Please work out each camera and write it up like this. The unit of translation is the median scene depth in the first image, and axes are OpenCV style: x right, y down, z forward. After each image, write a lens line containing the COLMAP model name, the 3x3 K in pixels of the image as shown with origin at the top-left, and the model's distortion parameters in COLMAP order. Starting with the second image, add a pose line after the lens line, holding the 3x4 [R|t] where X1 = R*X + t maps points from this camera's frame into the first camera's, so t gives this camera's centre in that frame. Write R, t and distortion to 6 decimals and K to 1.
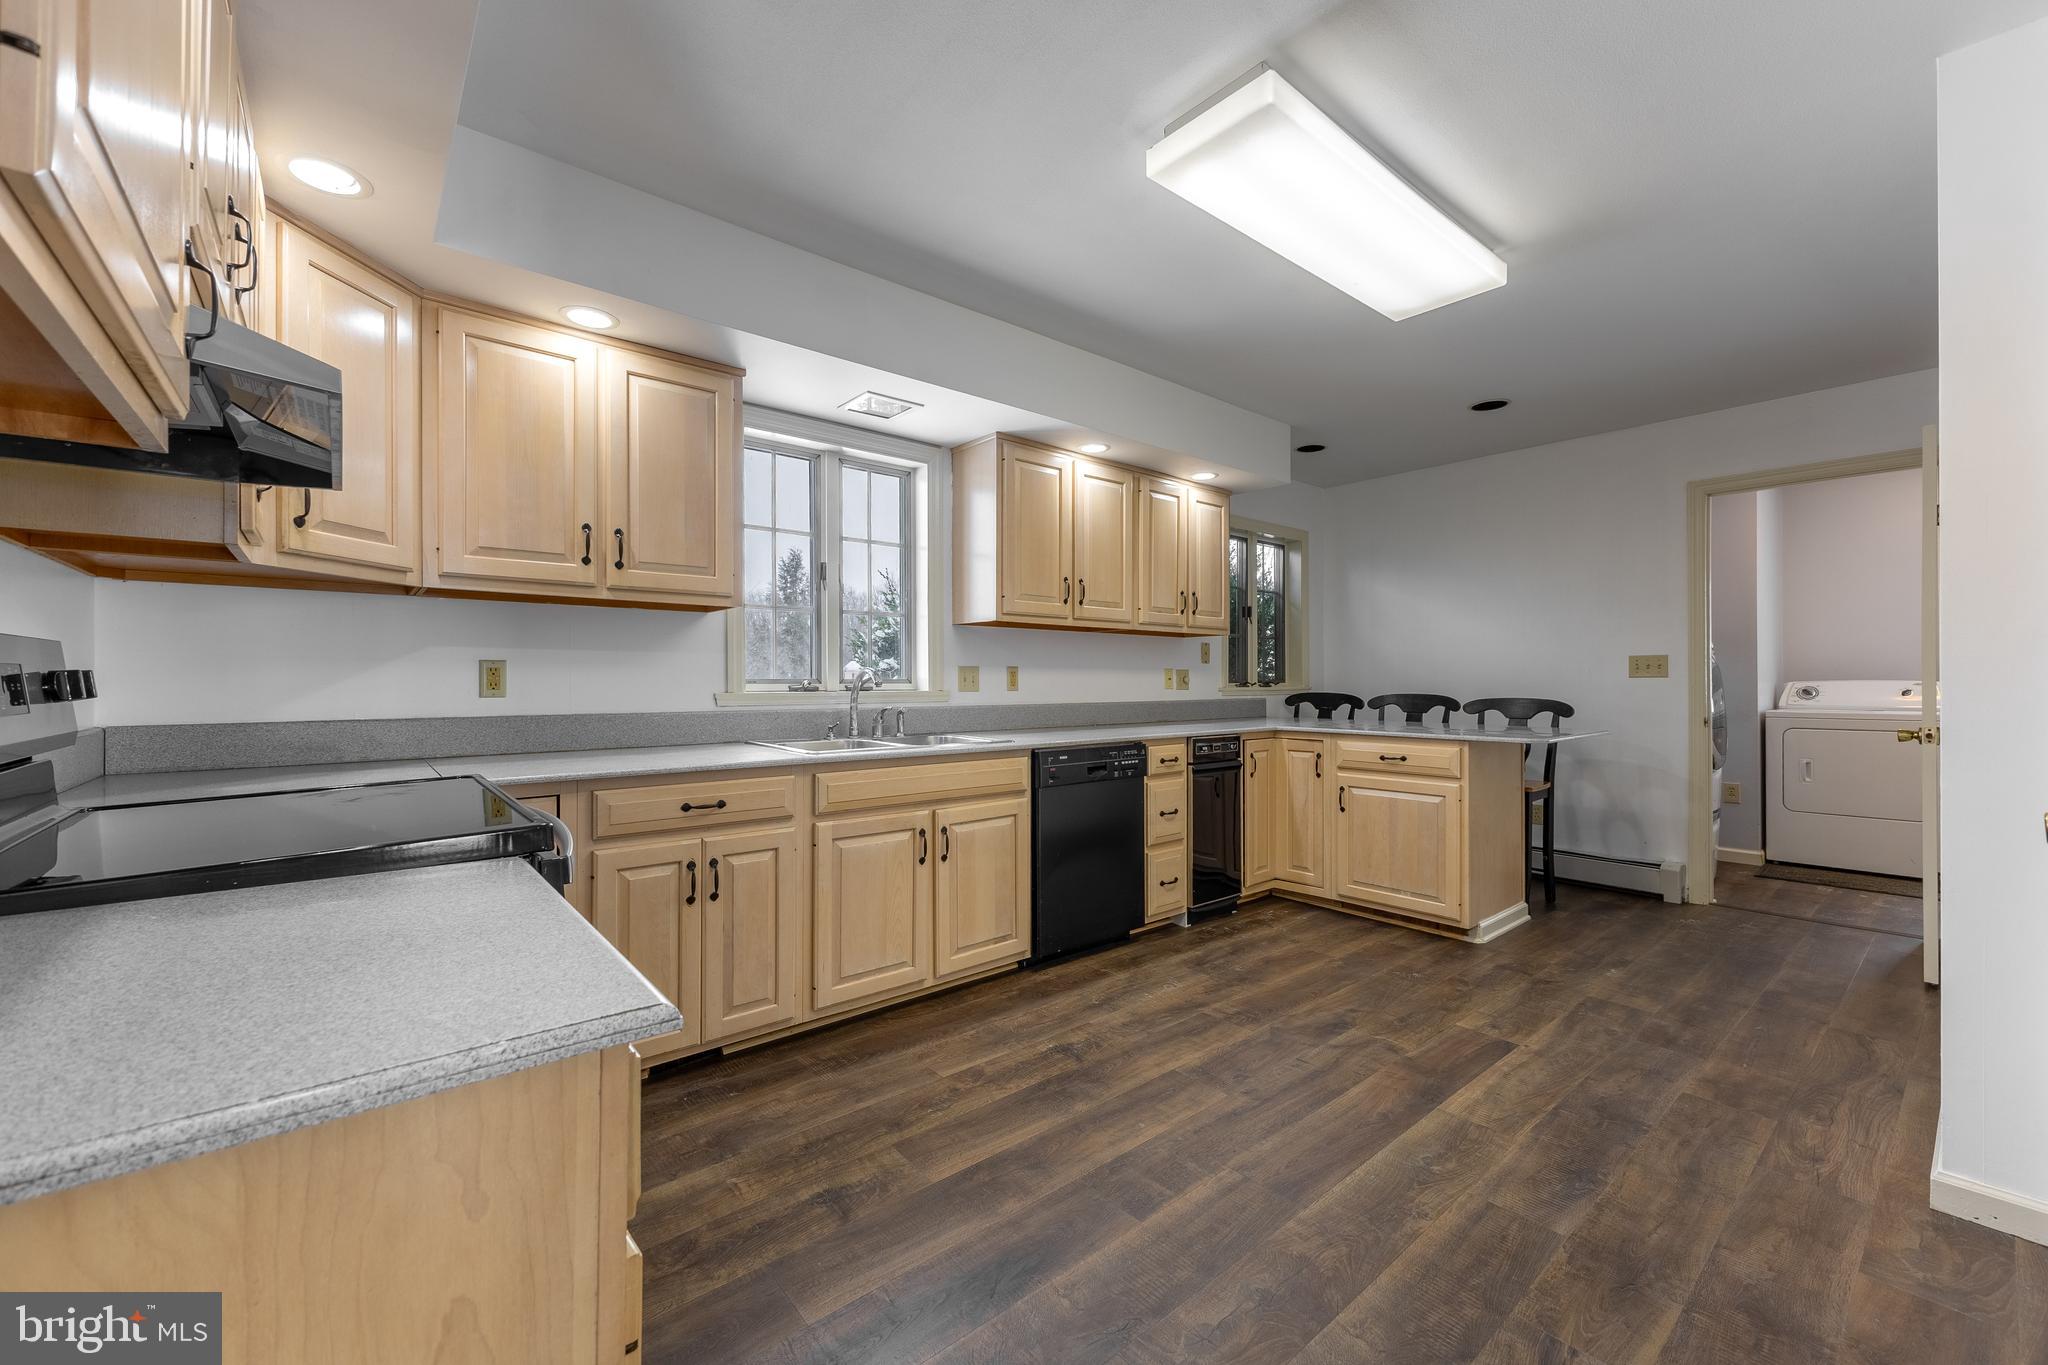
lens RADIAL K [[819.7, 0, 1022.1], [0, 819.7, 683.3], [0, 0, 1]] dist [0.008844, -0.000426]
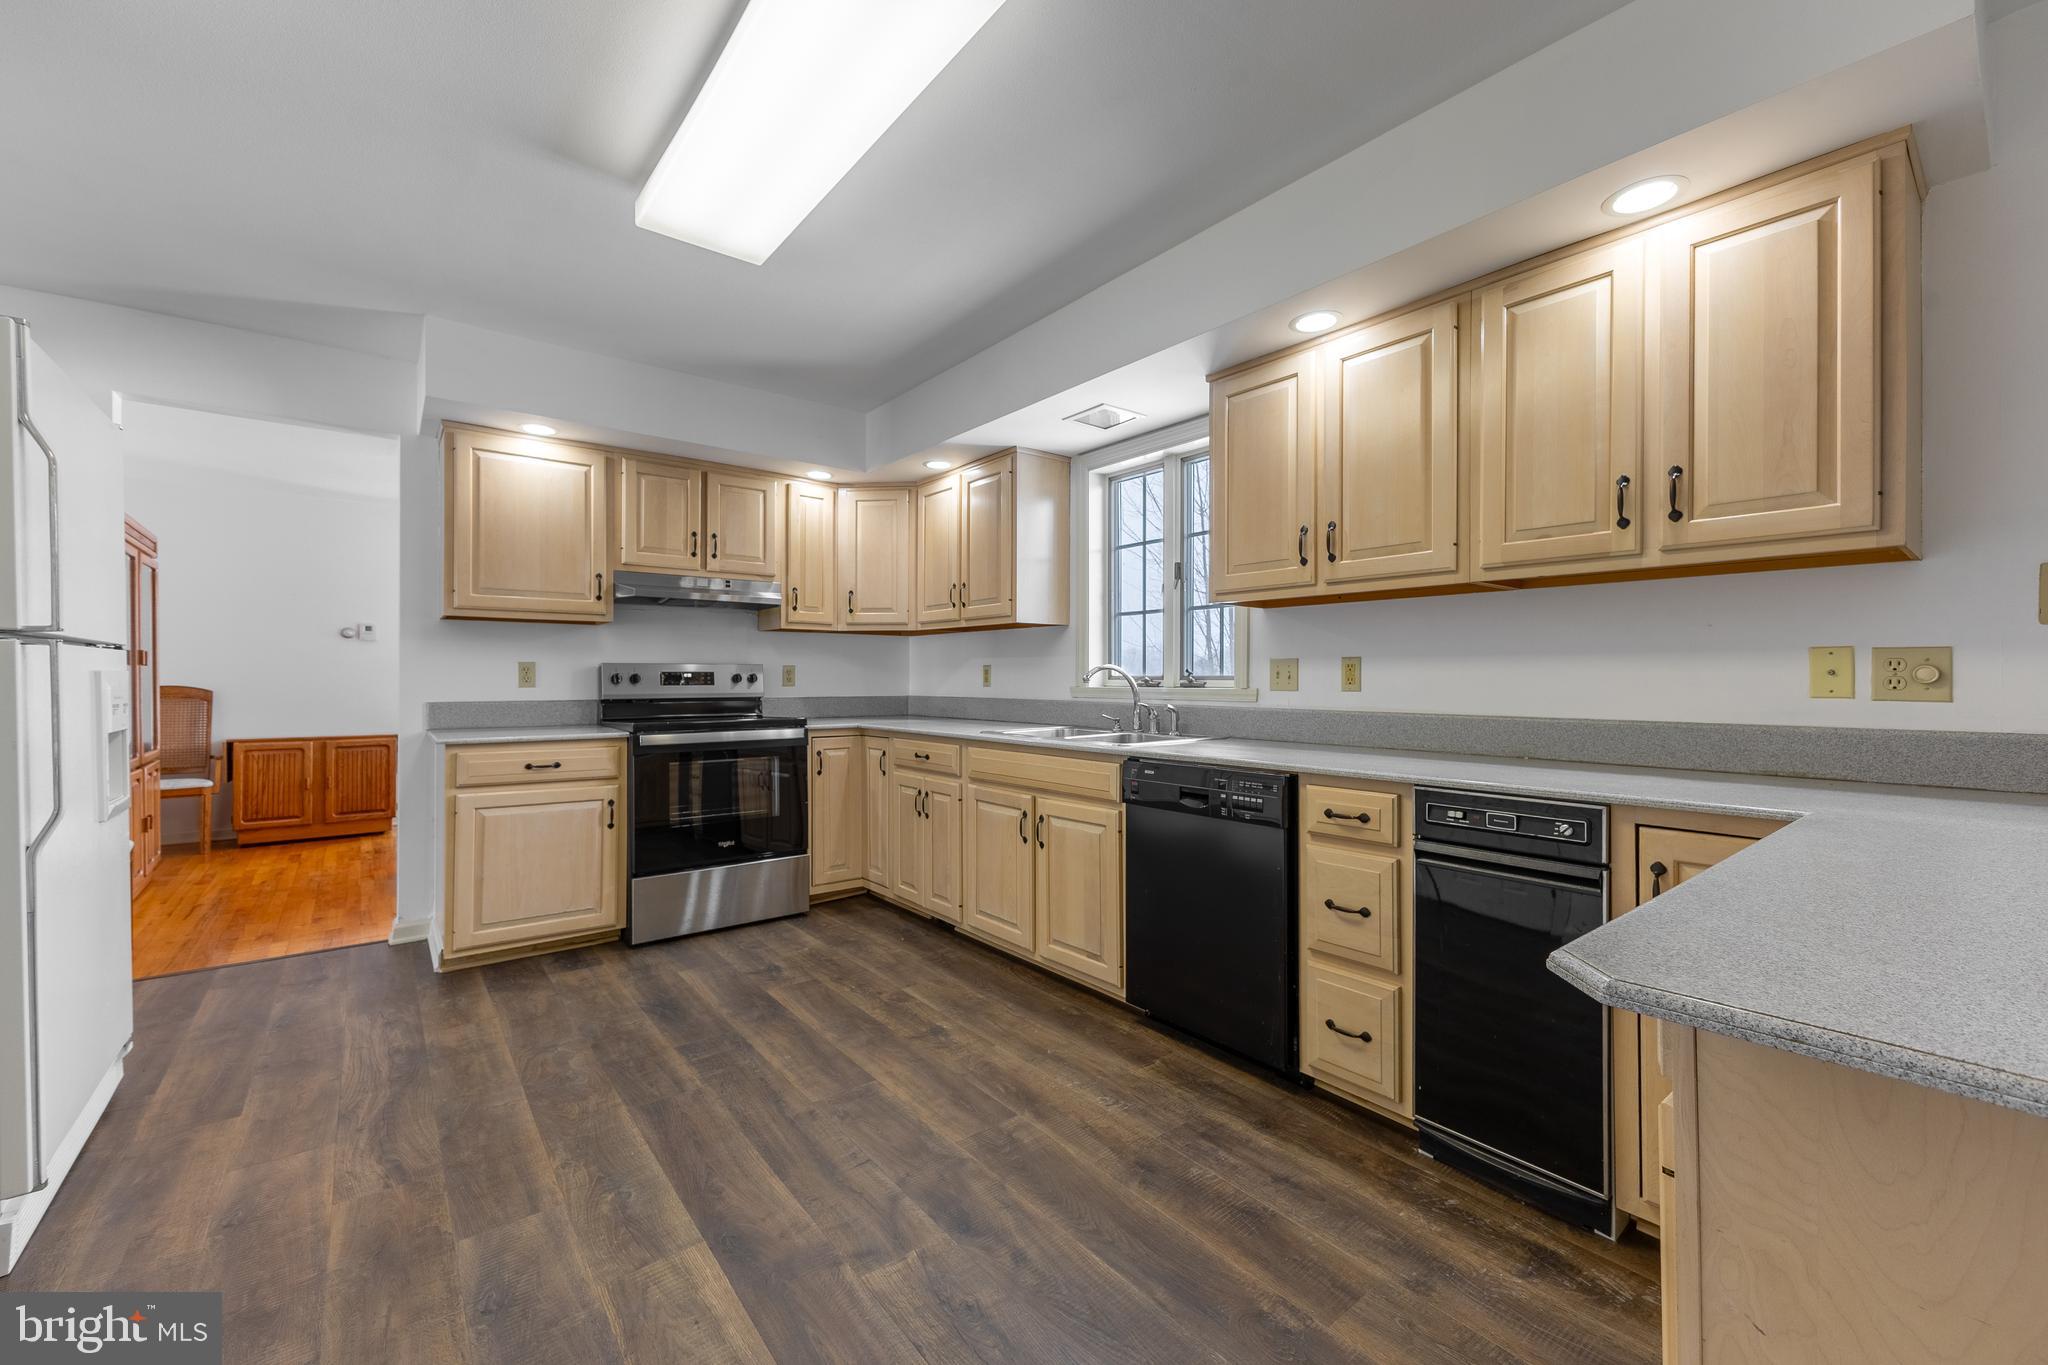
lens RADIAL K [[819.7, 0, 1021.5], [0, 819.7, 676.6], [0, 0, 1]] dist [0.008844, -0.000426]
pose [[-0.031420, -0.001940, -0.999504, 1.052000], [-0.004534, 0.999988, -0.001799, -0.001440], [0.999496, 0.004475, -0.031429, 1.103393]]
